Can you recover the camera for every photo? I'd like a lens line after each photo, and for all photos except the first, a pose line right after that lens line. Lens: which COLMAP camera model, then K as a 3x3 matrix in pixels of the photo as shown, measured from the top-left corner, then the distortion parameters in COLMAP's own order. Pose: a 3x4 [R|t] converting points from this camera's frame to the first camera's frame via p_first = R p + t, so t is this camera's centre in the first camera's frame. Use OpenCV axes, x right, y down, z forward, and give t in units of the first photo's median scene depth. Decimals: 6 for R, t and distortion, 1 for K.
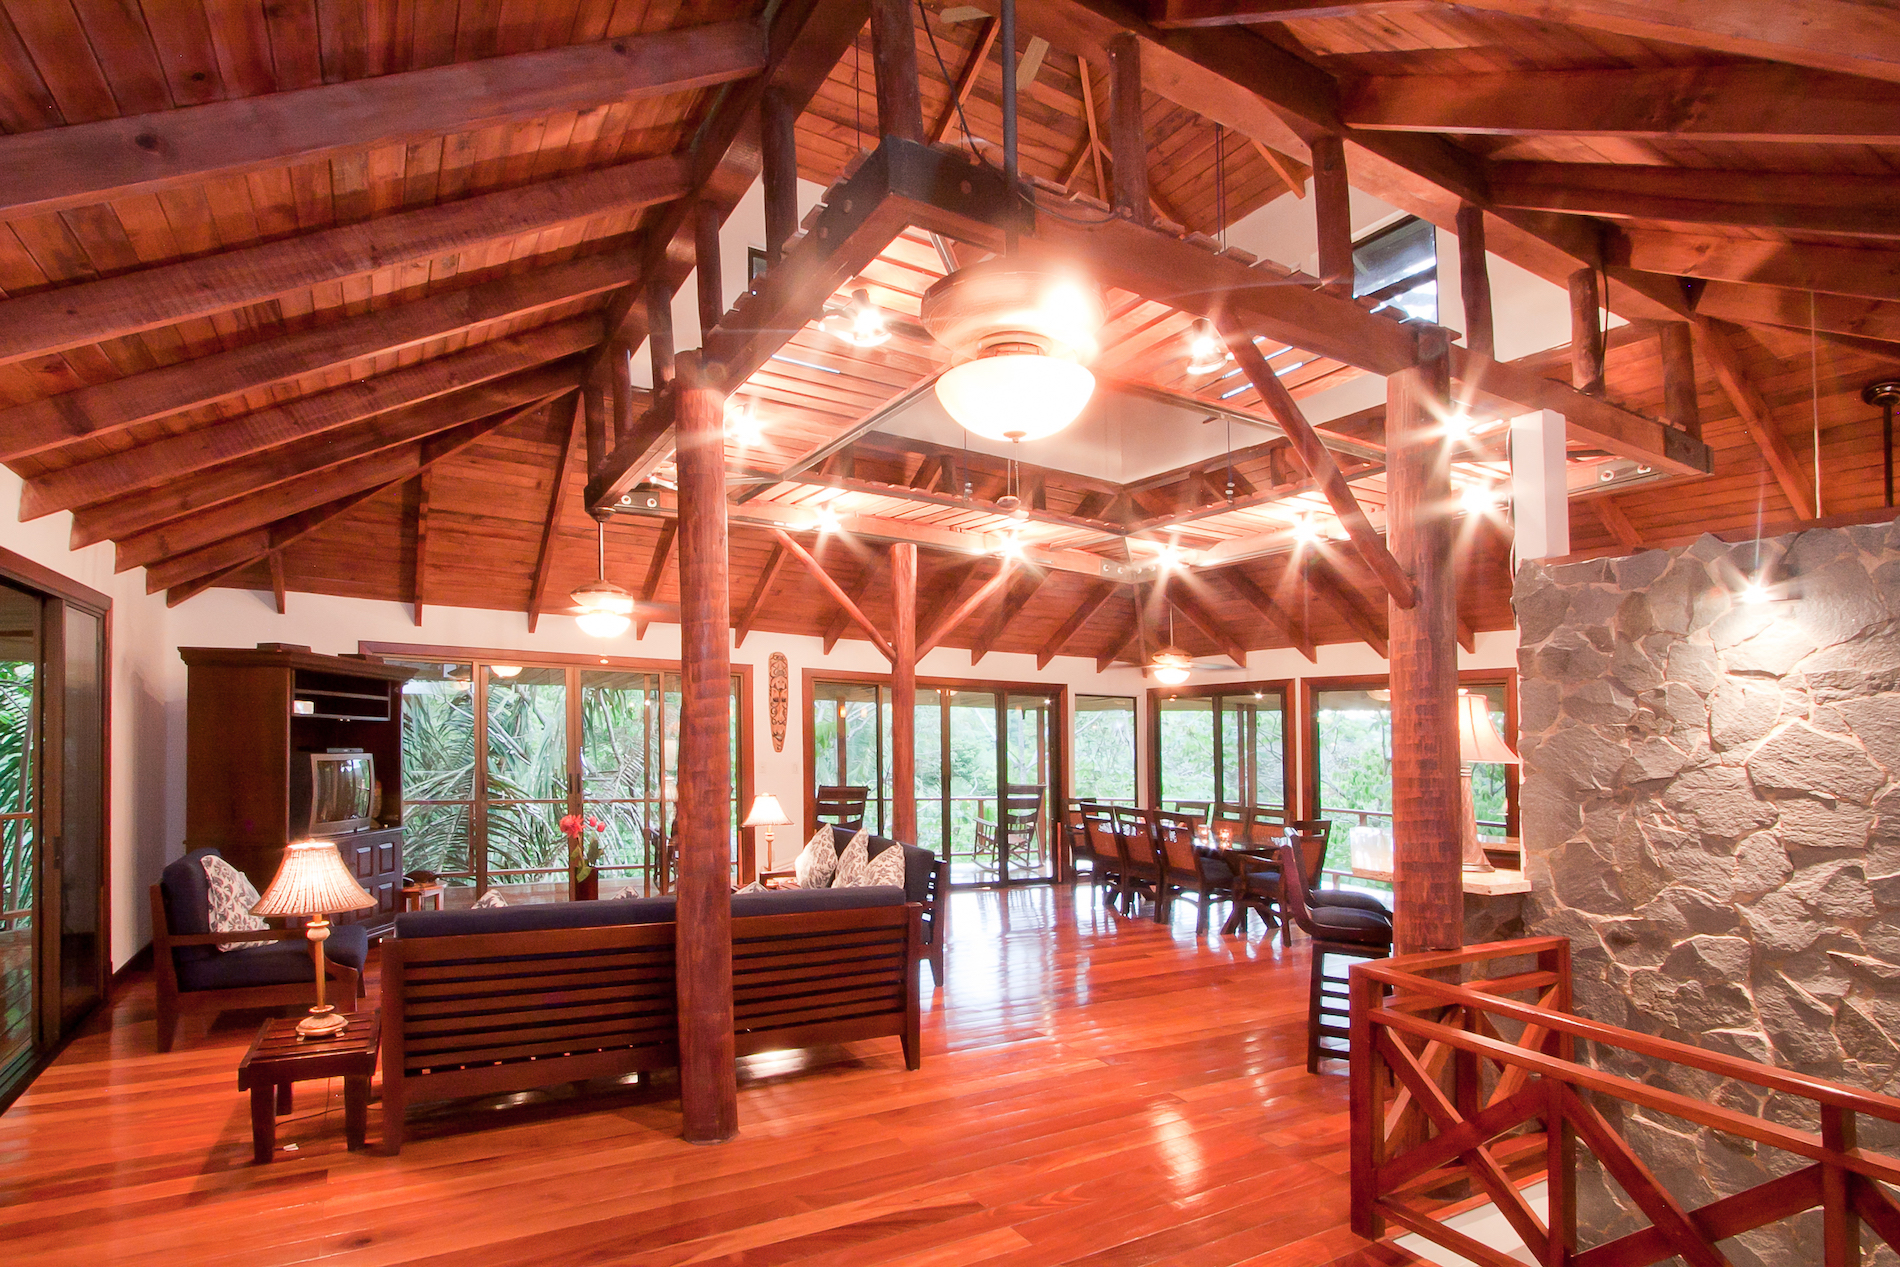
lens RADIAL K [[886.2, 0, 915.1], [0, 886.2, 738.8], [0, 0, 1]] dist [0.003068, -0.000415]
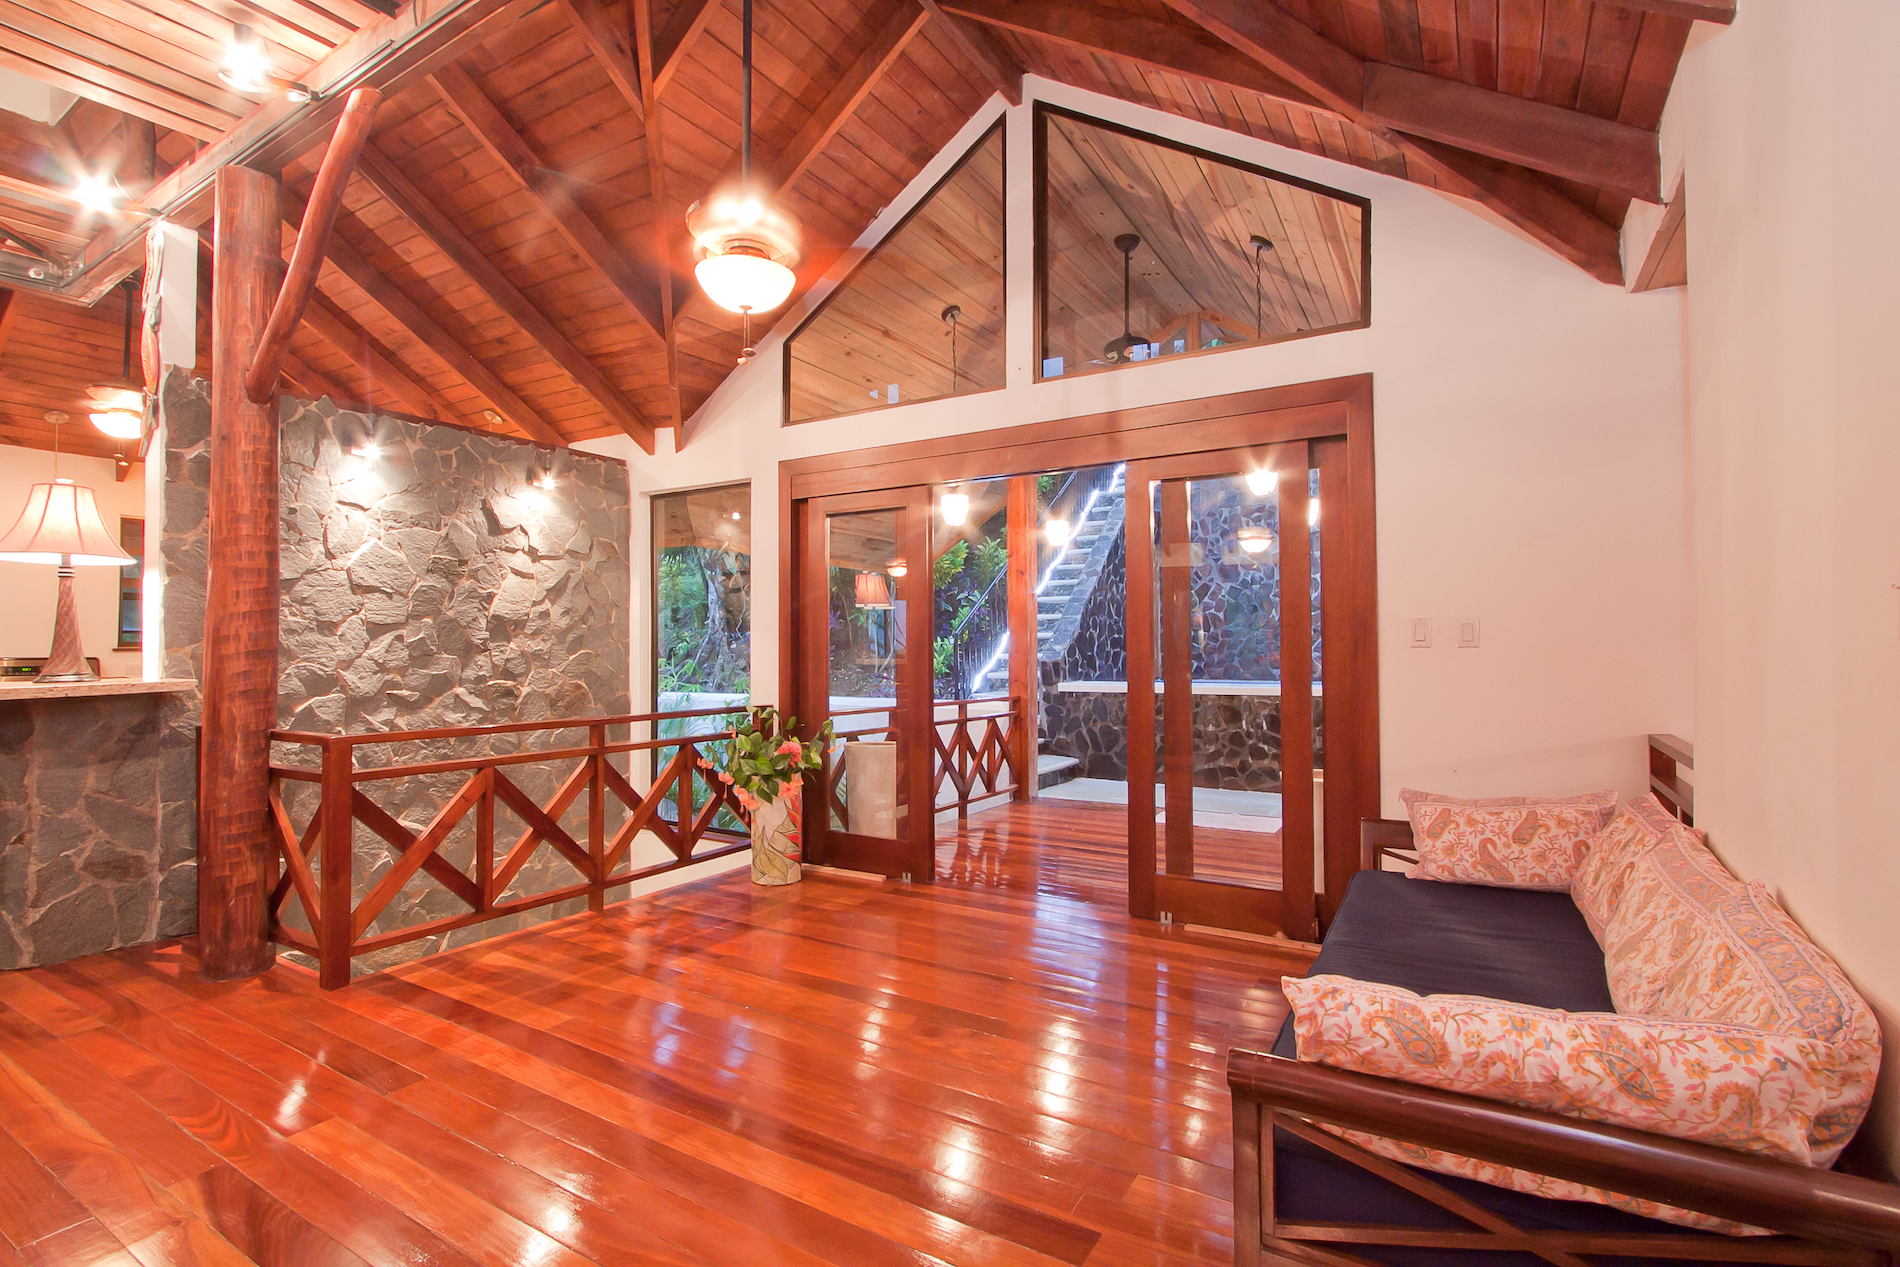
lens RADIAL K [[901.3, 0, 939.2], [0, 901.3, 628.7], [0, 0, 1]] dist [-0.005181, -0.000657]
pose [[-0.463068, 0.005246, 0.886307, -0.761767], [0.009396, 0.999955, -0.001010, 0.133597], [-0.886273, 0.007860, -0.463097, 0.829323]]
